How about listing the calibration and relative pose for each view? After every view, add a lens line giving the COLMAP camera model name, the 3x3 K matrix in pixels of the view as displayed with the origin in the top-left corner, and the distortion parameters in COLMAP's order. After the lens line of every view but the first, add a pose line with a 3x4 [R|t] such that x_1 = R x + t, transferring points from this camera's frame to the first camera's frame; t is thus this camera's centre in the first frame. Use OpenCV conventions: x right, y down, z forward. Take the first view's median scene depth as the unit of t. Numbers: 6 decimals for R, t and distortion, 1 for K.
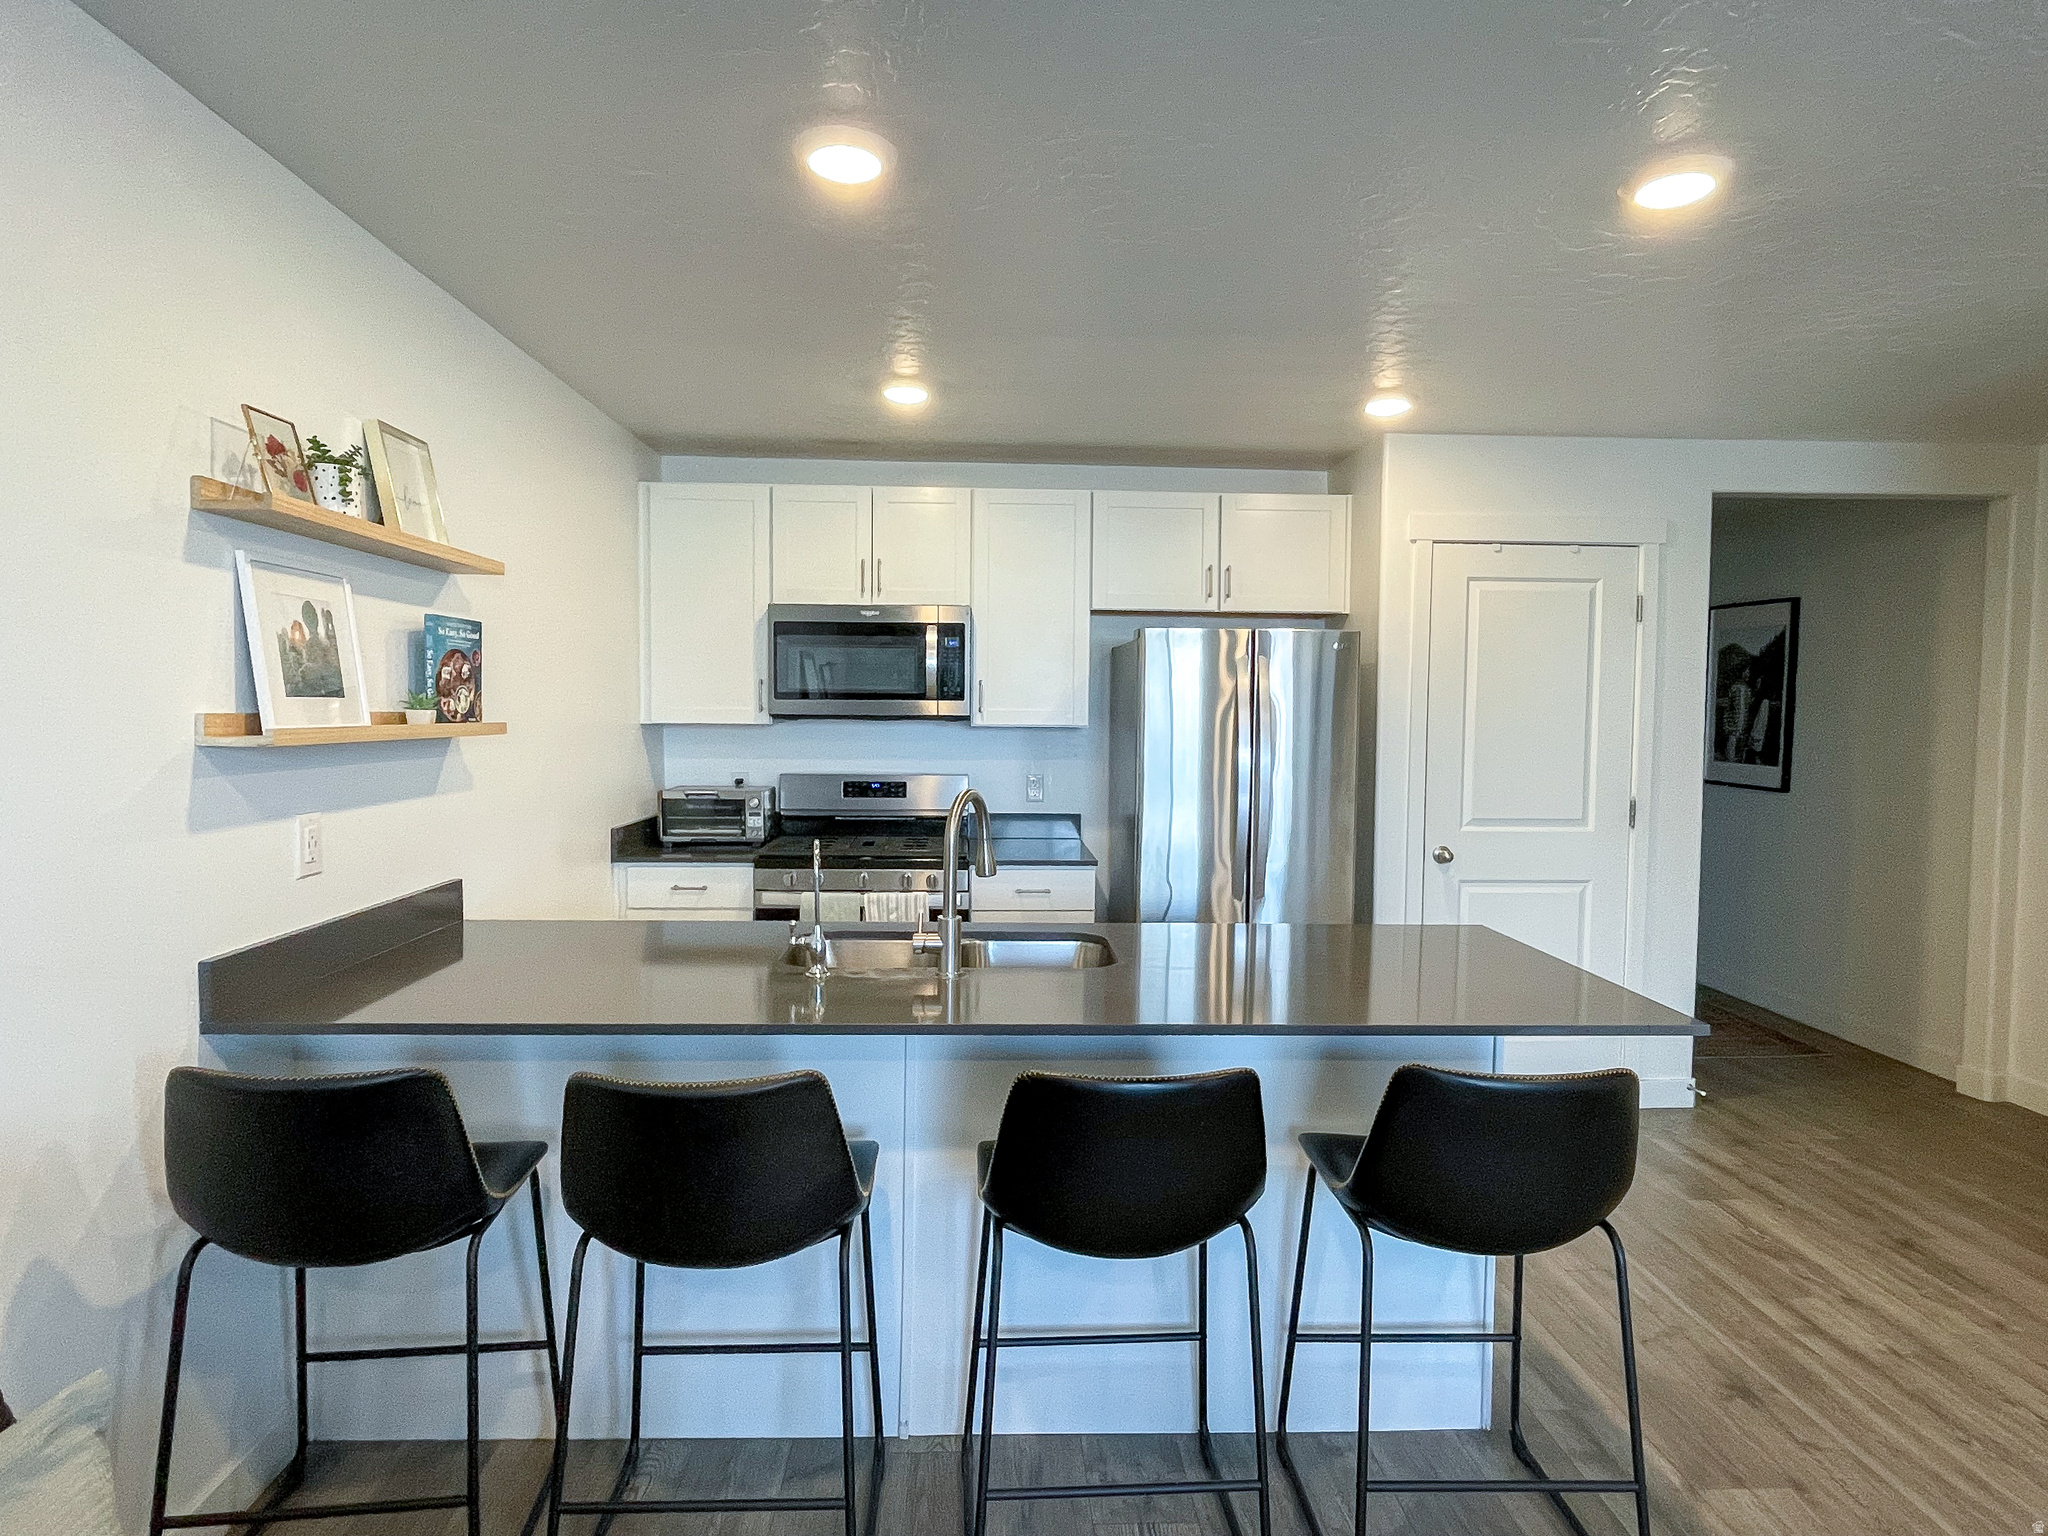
lens RADIAL K [[1099.4, 0, 1024.0], [0, 1099.4, 768.0], [0, 0, 1]] dist [-0.000889, 0.000323]
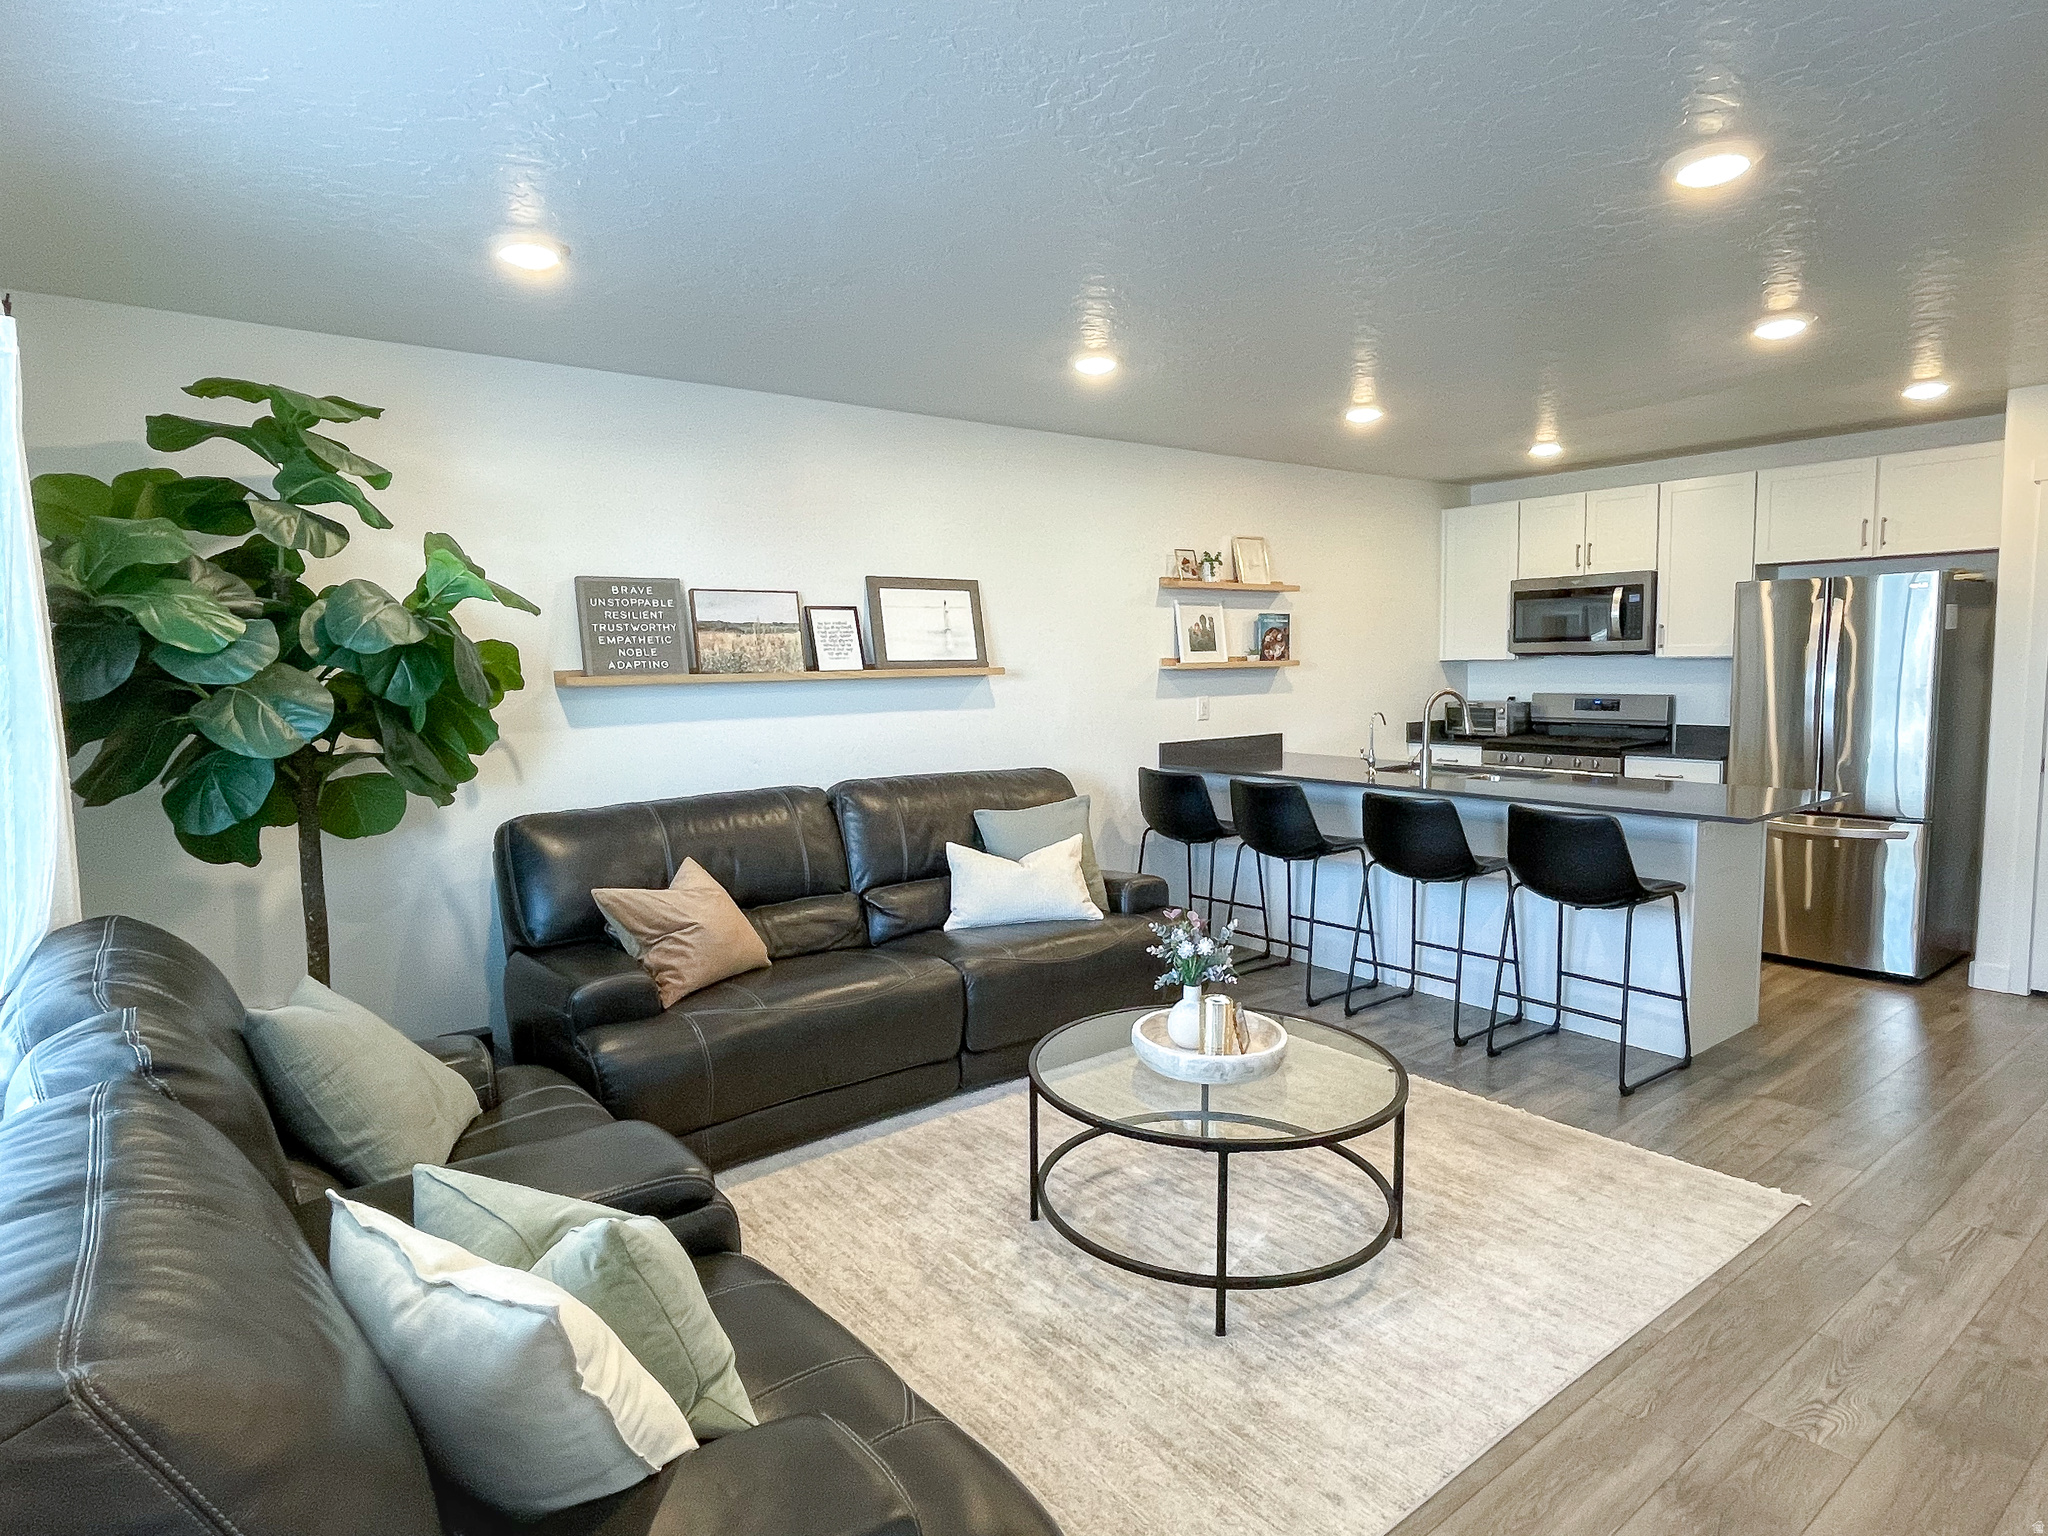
lens RADIAL K [[1172.4, 0, 1059.0], [0, 1172.4, 774.5], [0, 0, 1]] dist [0.000715, -0.000573]
pose [[0.594659, 0.055532, -0.802058, 0.948443], [-0.018430, 0.998291, 0.055454, 0.054234], [0.803767, -0.018195, 0.594666, -0.637206]]
